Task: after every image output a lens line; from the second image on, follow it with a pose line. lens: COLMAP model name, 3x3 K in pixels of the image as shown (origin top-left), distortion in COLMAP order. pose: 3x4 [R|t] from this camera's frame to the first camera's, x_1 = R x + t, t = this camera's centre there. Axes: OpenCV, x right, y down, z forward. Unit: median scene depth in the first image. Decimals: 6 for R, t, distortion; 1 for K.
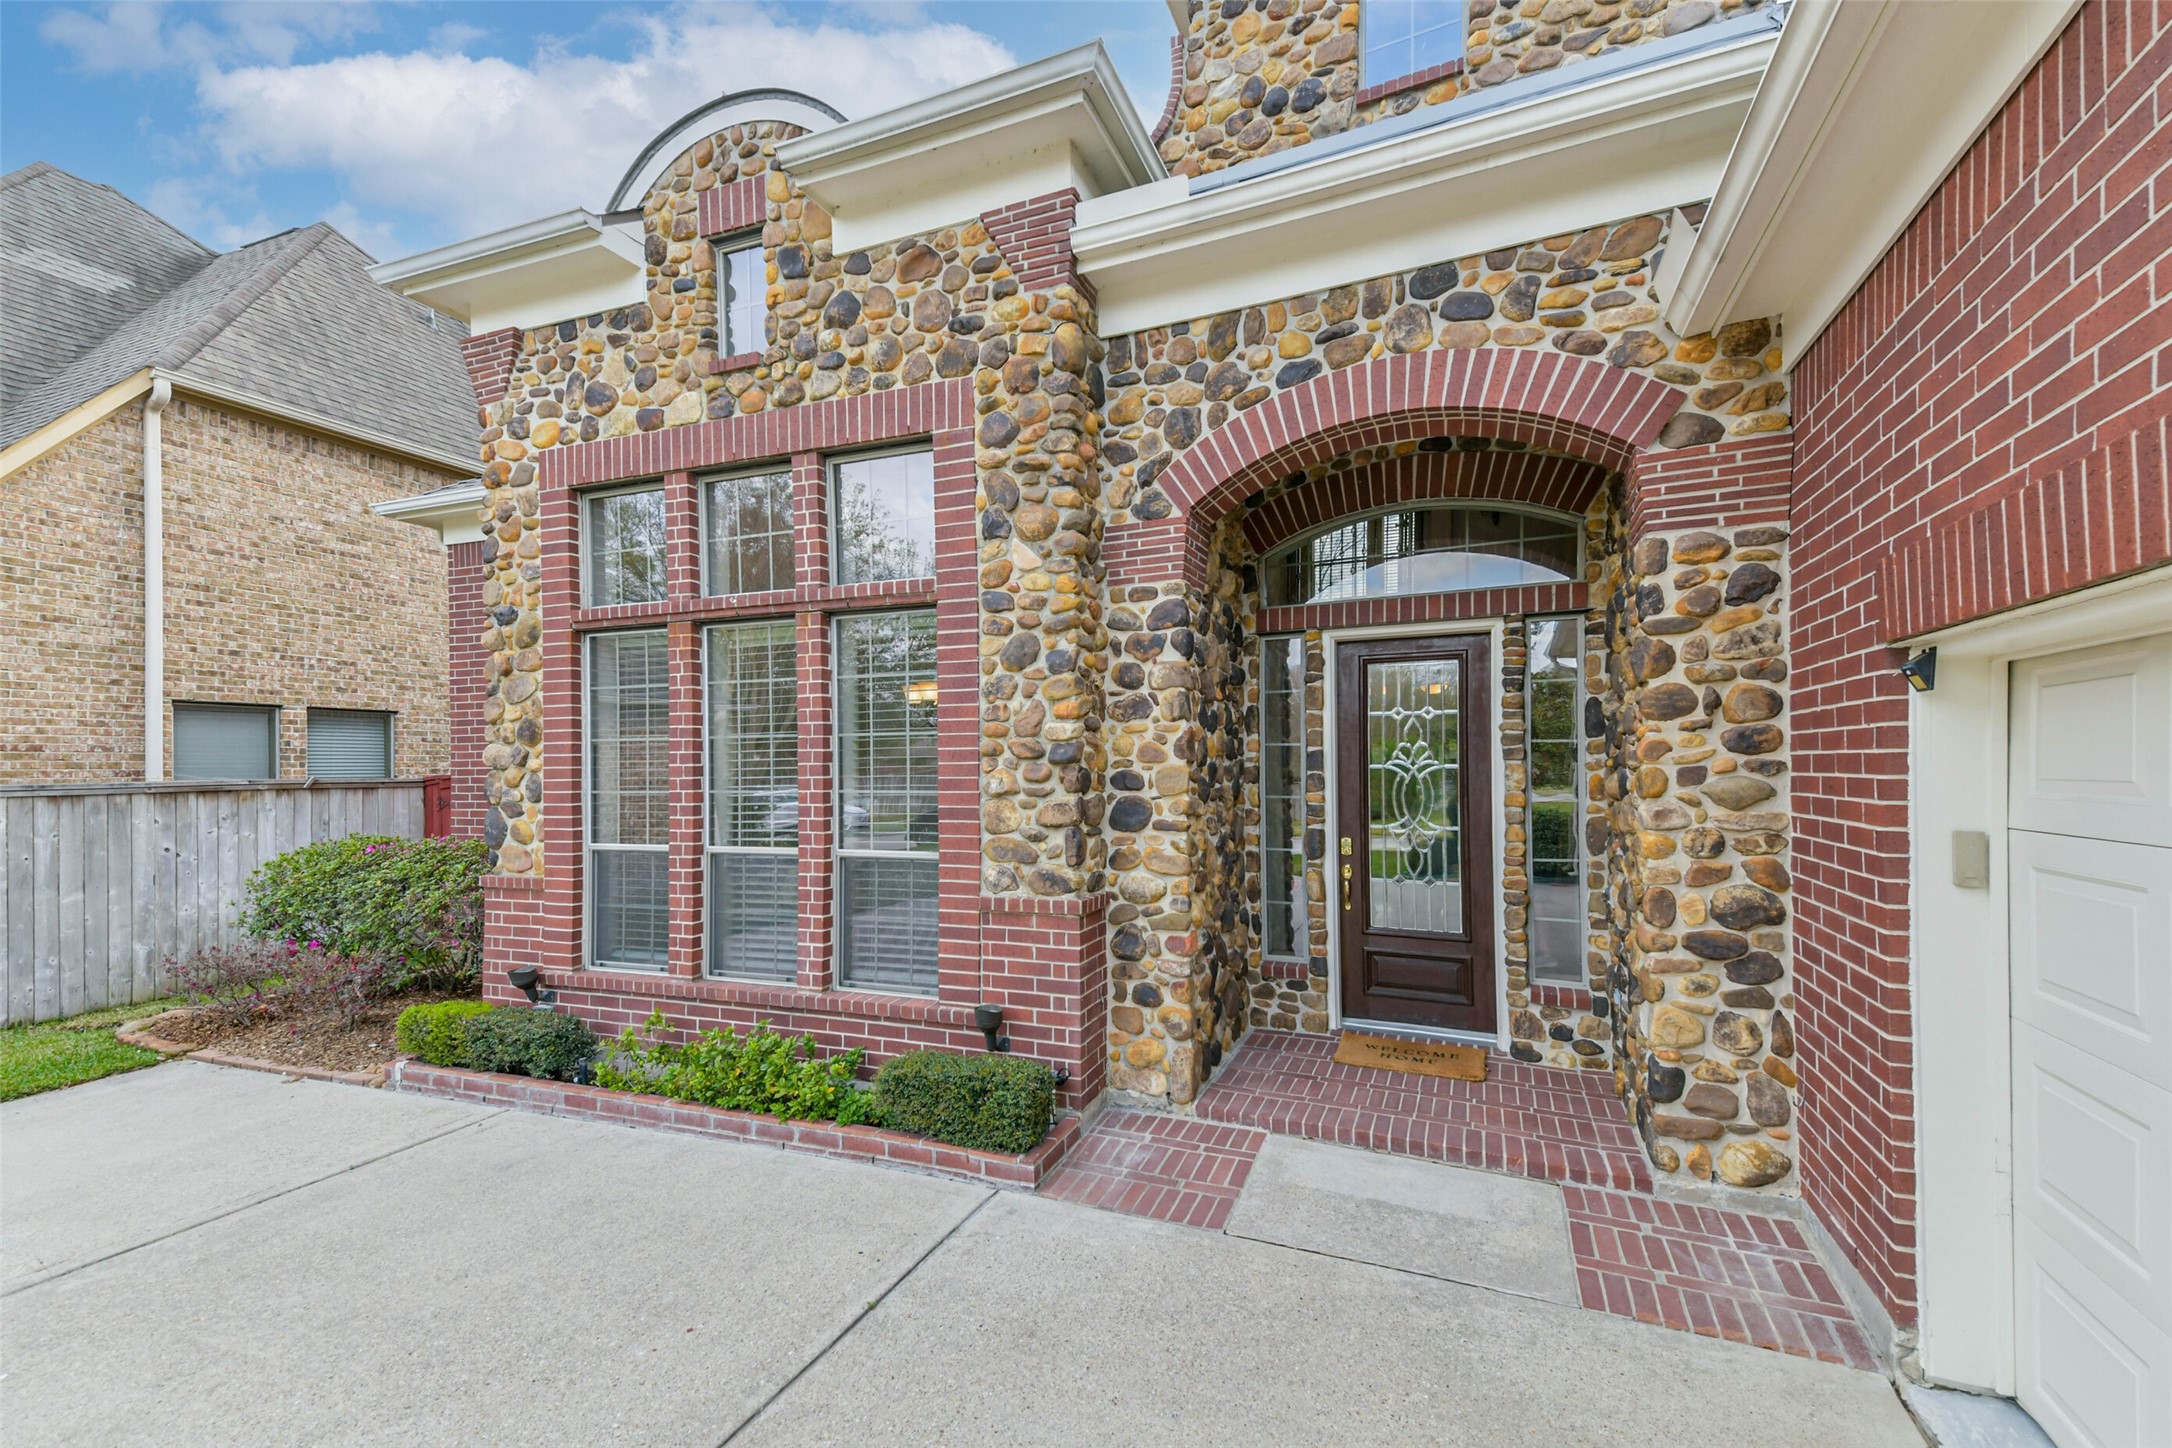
lens RADIAL K [[918.8, 0, 1085.8], [0, 918.8, 767.0], [0, 0, 1]] dist [0.102773, -0.031022]
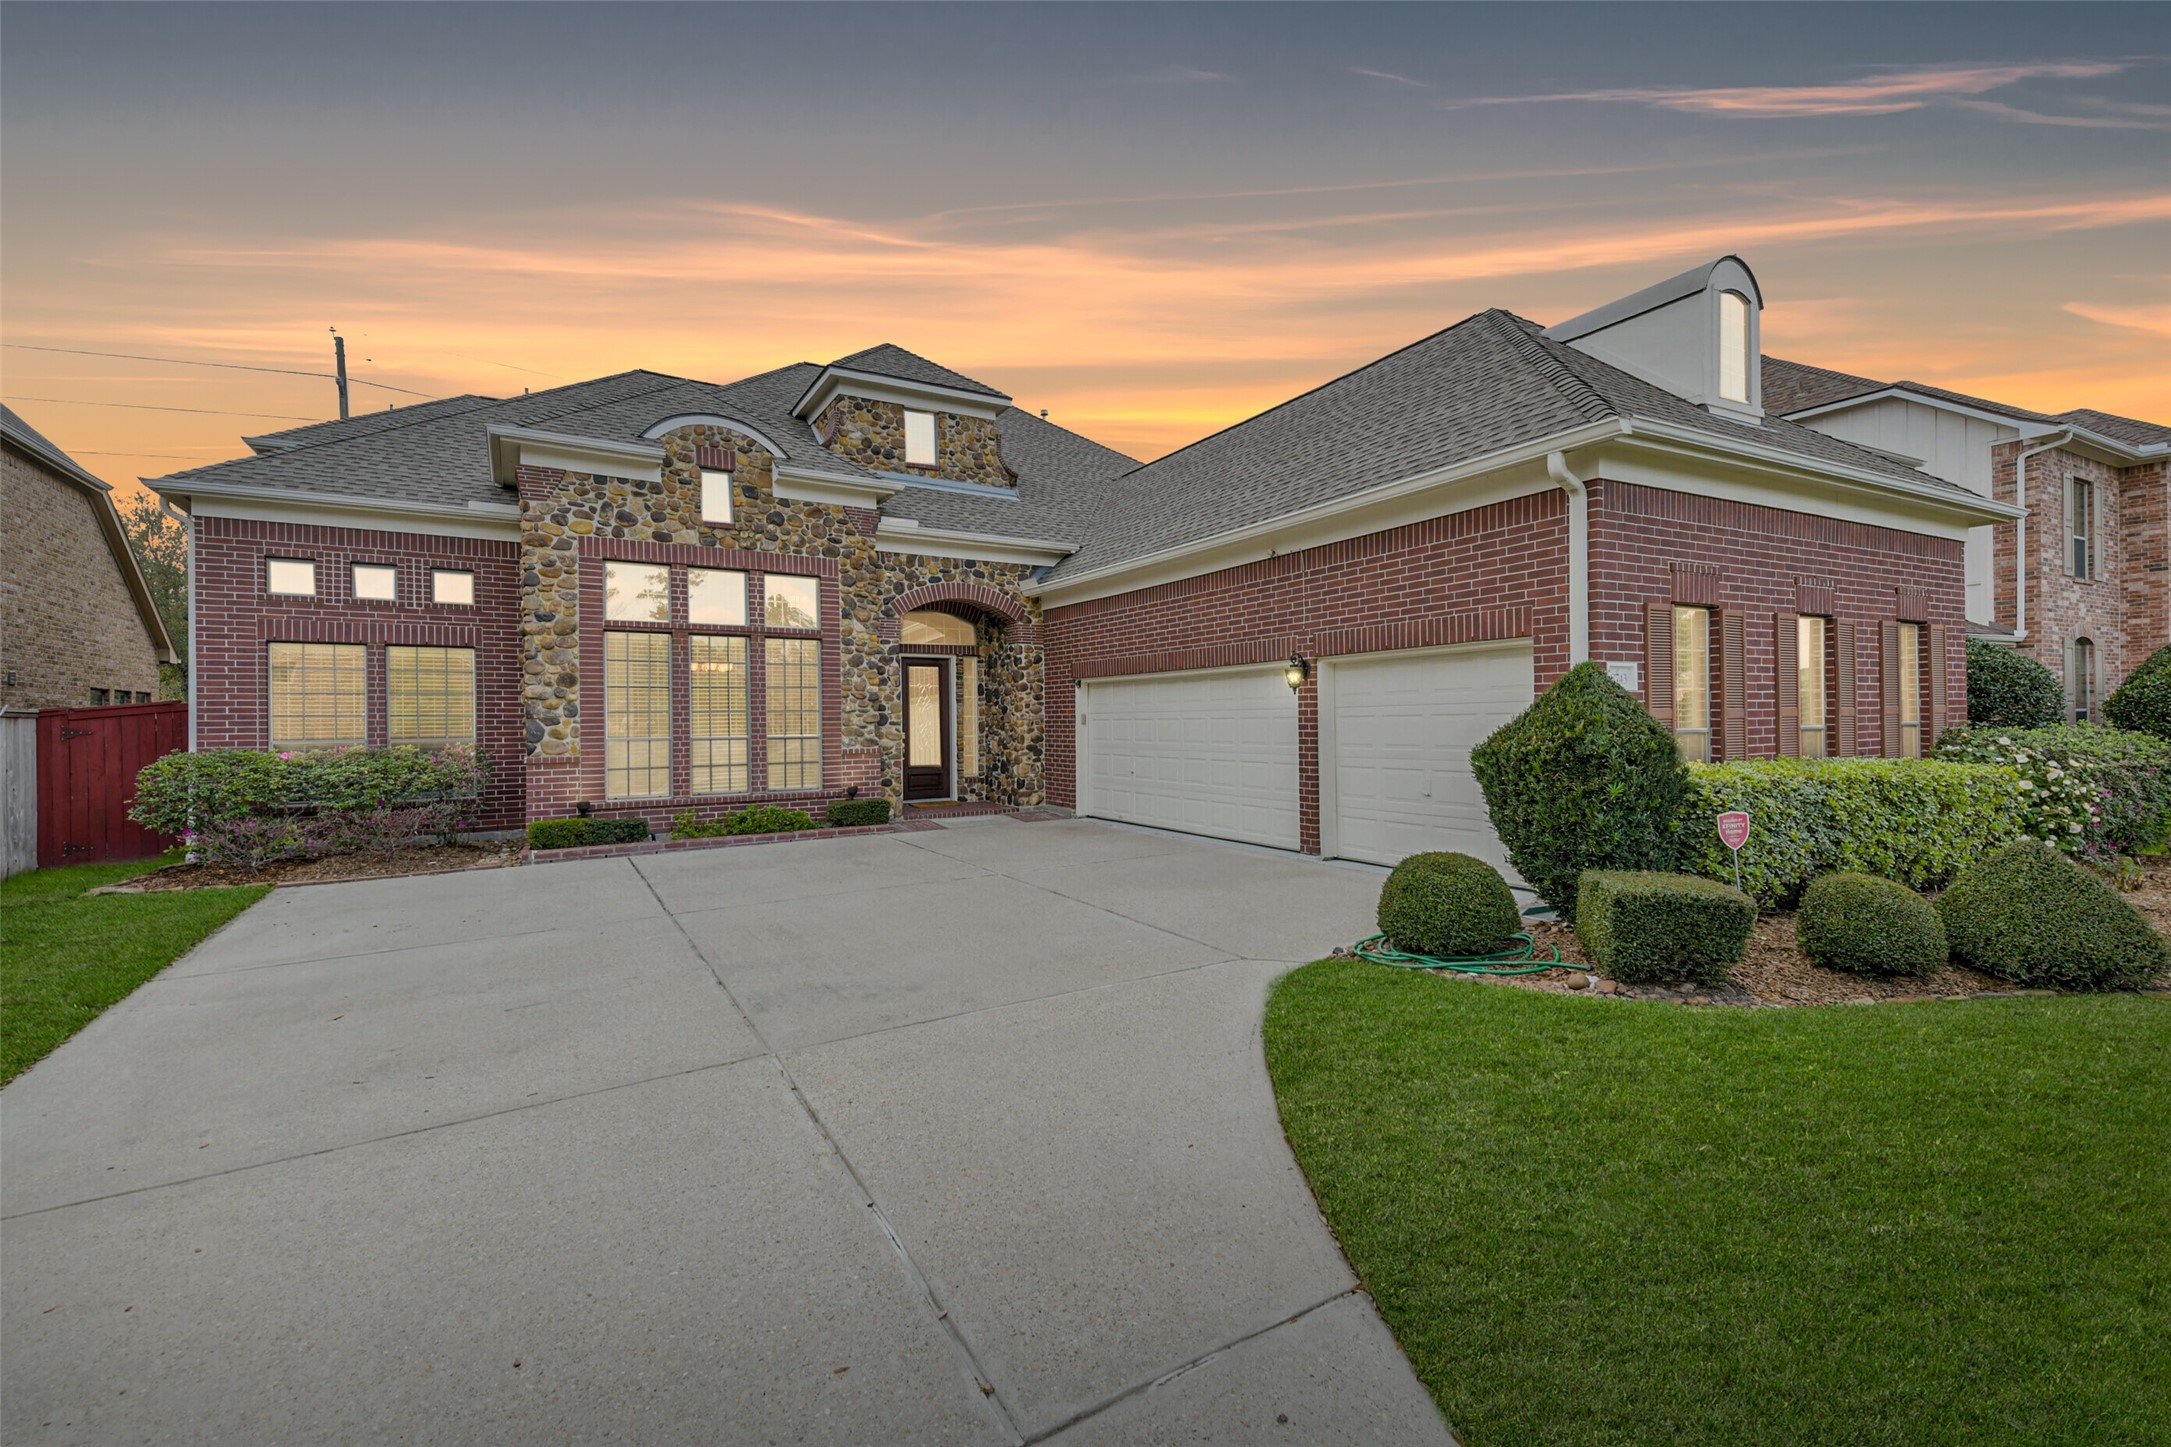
lens RADIAL K [[919.0, 0, 1090.3], [0, 919.0, 720.8], [0, 0, 1]] dist [0.115116, -0.030857]
pose [[0.591121, -0.000188, 0.806583, -1.907550], [0.003733, 0.999990, -0.002503, 0.067958], [-0.806575, 0.004490, 0.591115, -1.227543]]
